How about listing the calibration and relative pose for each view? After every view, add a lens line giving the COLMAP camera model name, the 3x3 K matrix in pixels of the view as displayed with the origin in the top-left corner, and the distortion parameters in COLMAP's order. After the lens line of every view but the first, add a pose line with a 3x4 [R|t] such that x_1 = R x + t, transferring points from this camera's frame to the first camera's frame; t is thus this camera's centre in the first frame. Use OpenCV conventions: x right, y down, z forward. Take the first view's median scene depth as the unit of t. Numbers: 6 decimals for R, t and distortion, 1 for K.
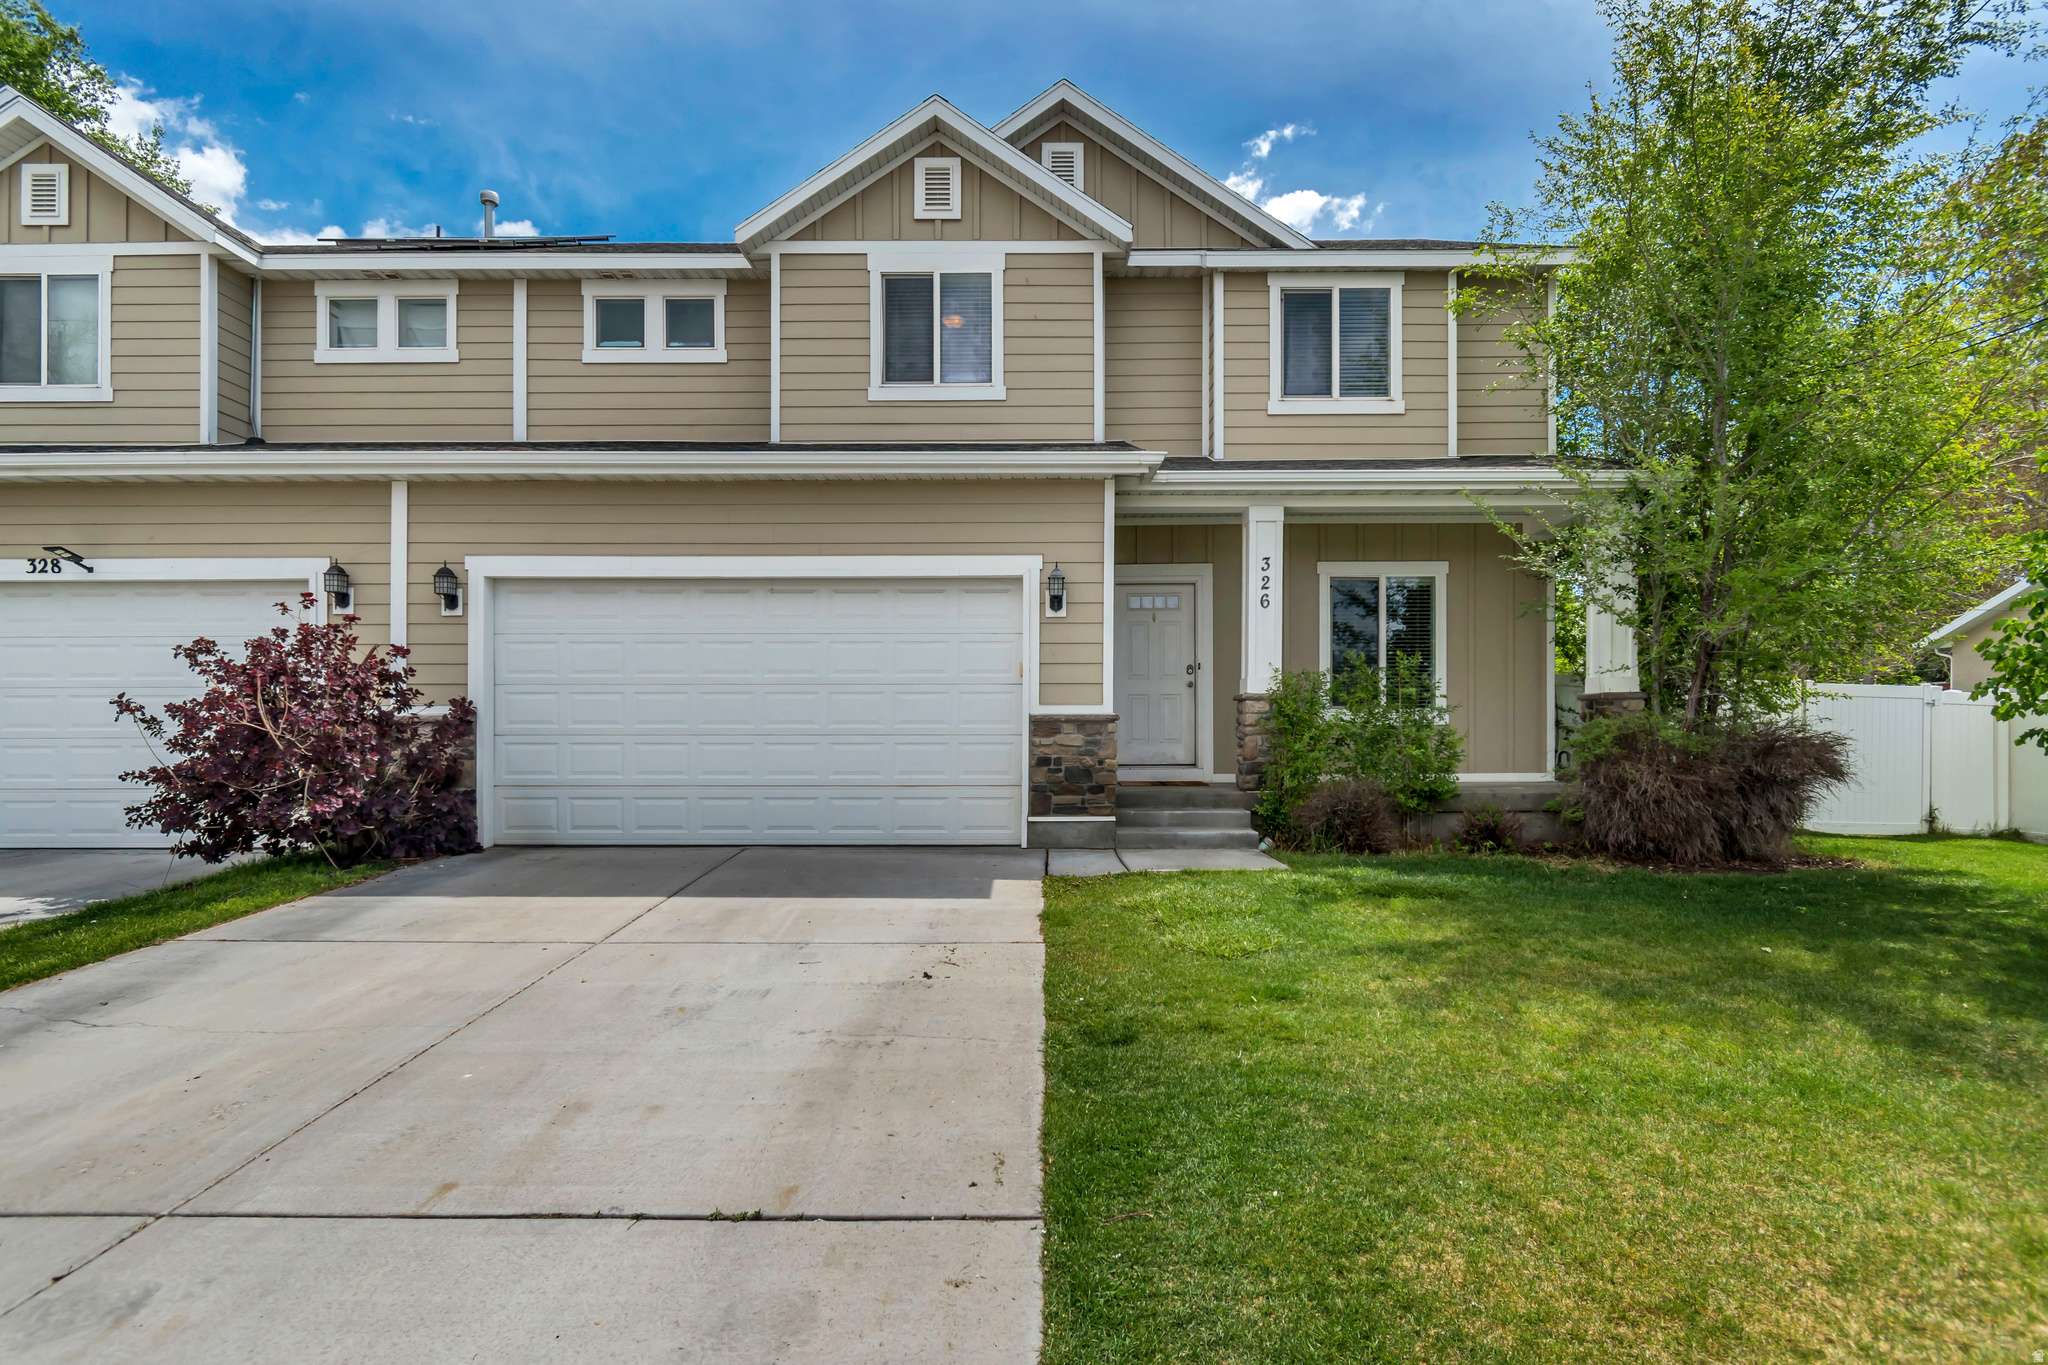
lens RADIAL K [[1025.8, 0, 1034.7], [0, 1025.8, 747.8], [0, 0, 1]] dist [0.001121, -0.000865]
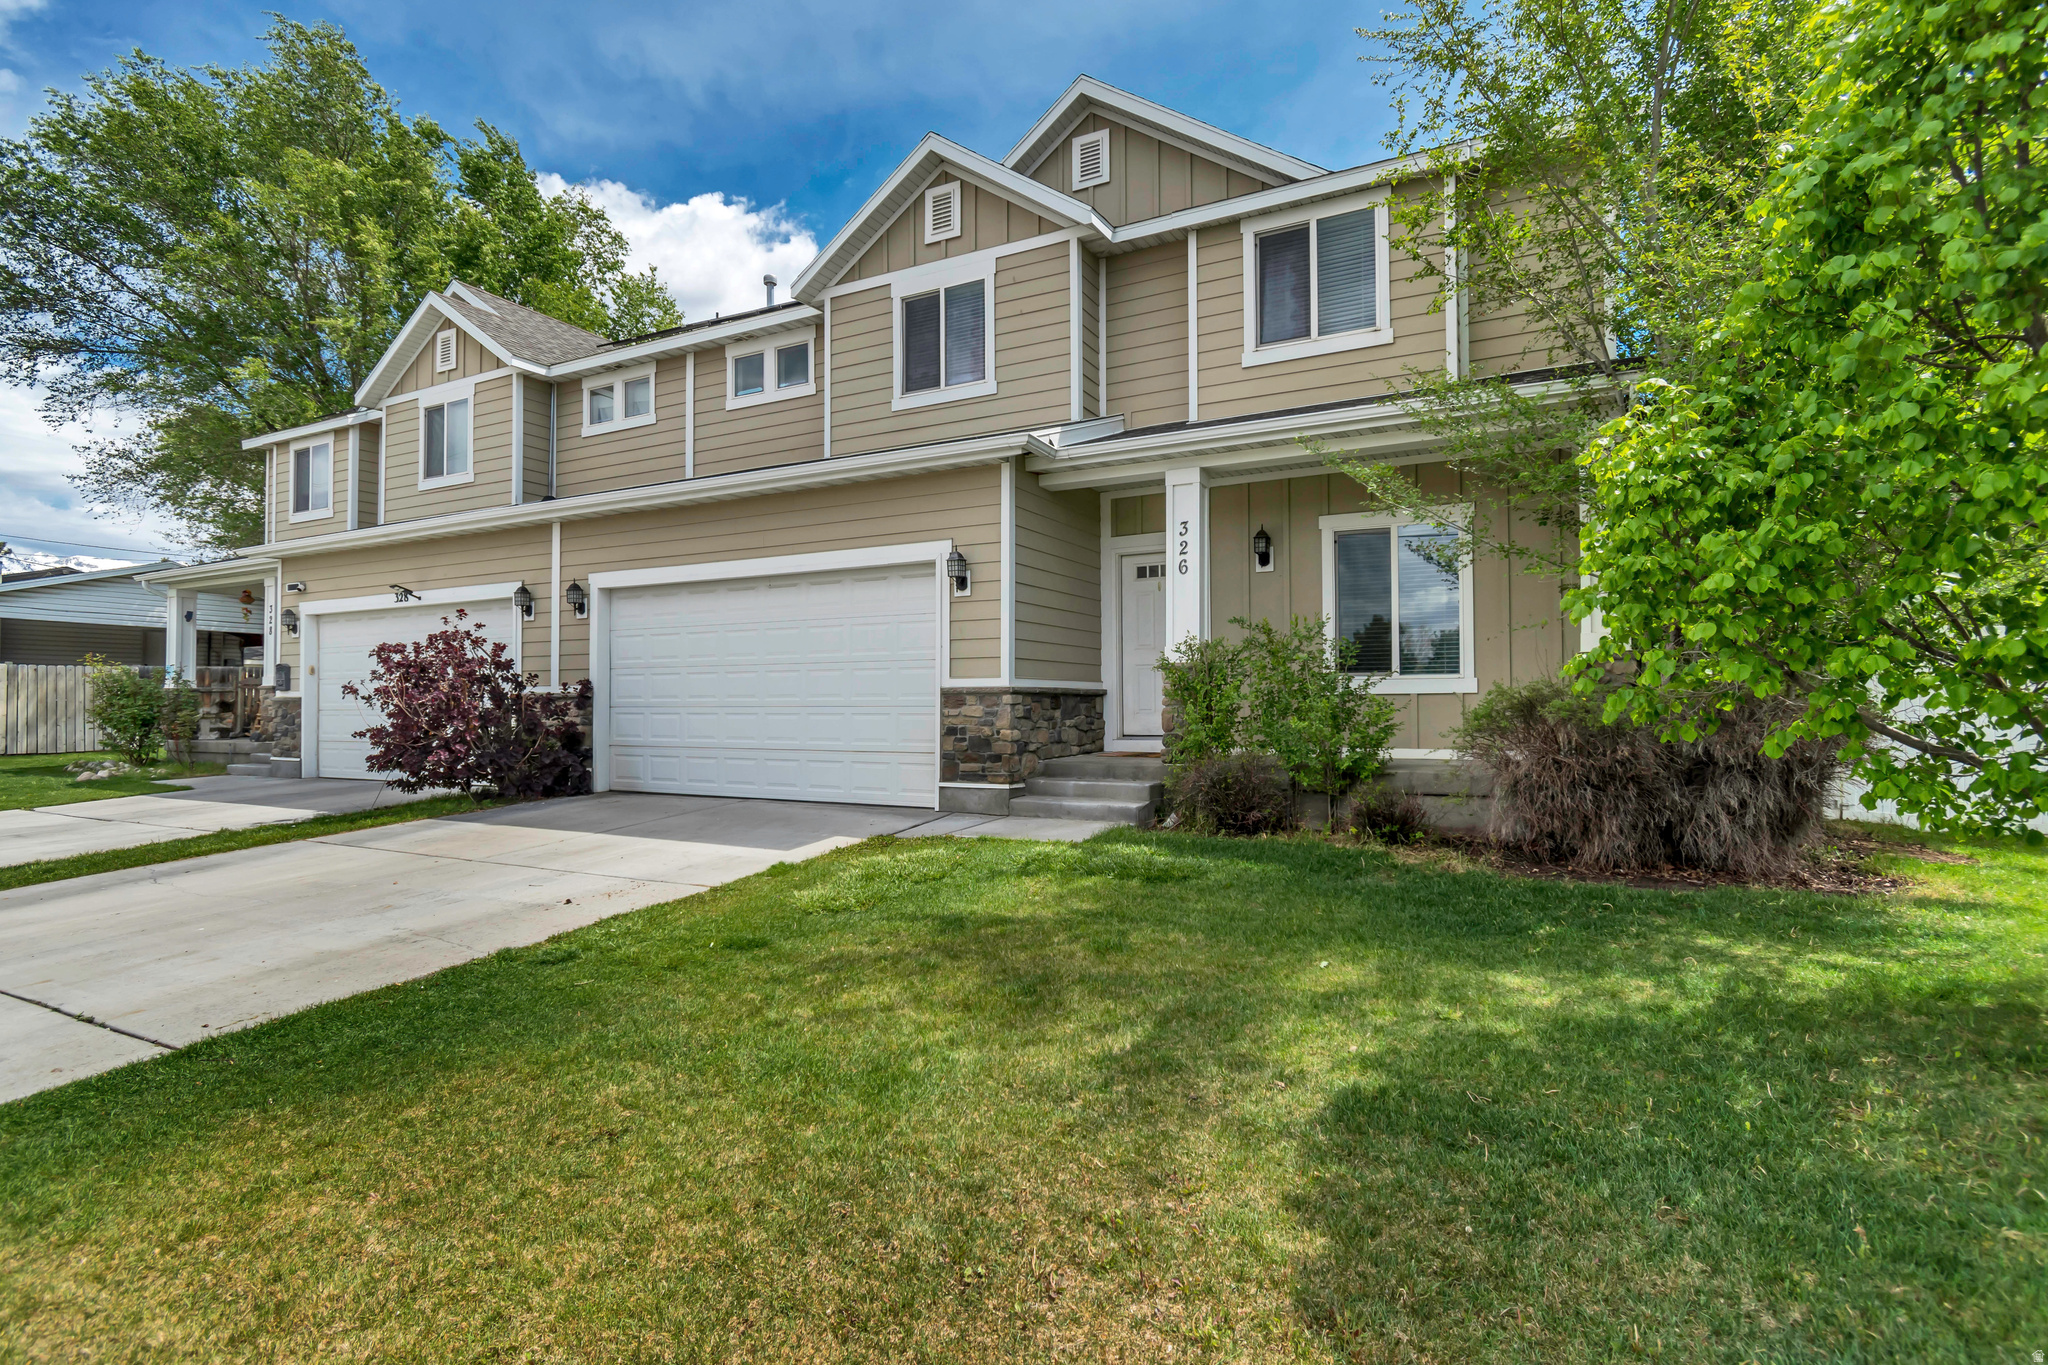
lens RADIAL K [[1011.7, 0, 1022.3], [0, 1011.7, 694.6], [0, 0, 1]] dist [0.002340, -0.000012]
pose [[0.884124, -0.006914, -0.467201, 0.493111], [-0.002047, 0.999824, -0.018670, -0.004445], [0.467247, 0.017463, 0.883954, 0.083385]]
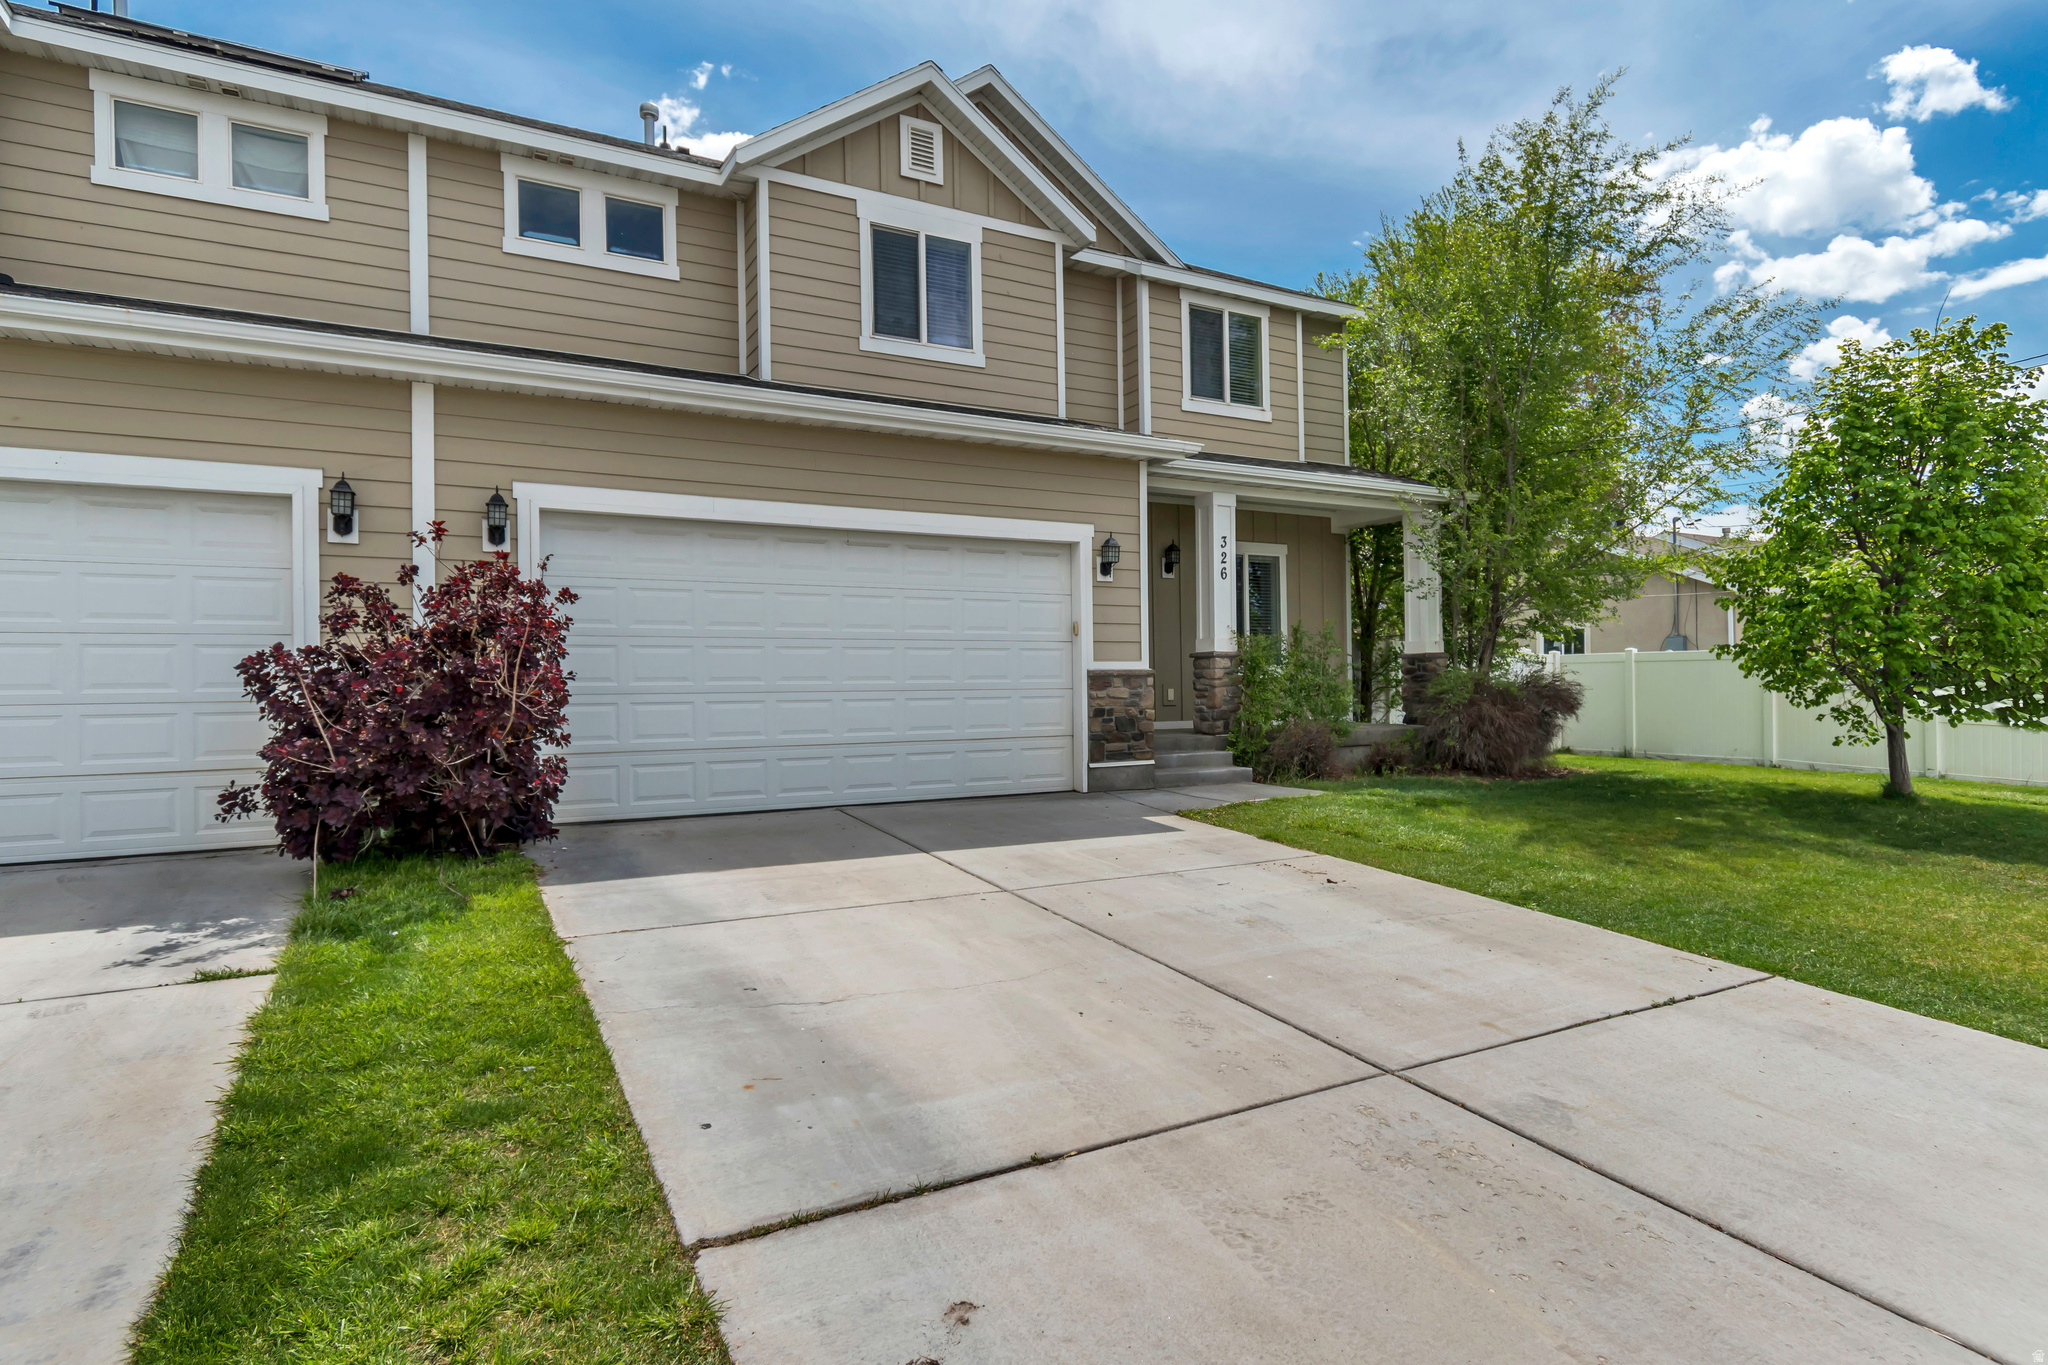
lens RADIAL K [[1095.8, 0, 1015.2], [0, 1095.8, 699.4], [0, 0, 1]] dist [0.000533, 0.000239]
pose [[0.871962, -0.014767, 0.489351, -0.556464], [0.017800, 0.999840, -0.001546, -0.000460], [-0.489251, 0.010058, 0.872085, 0.018315]]
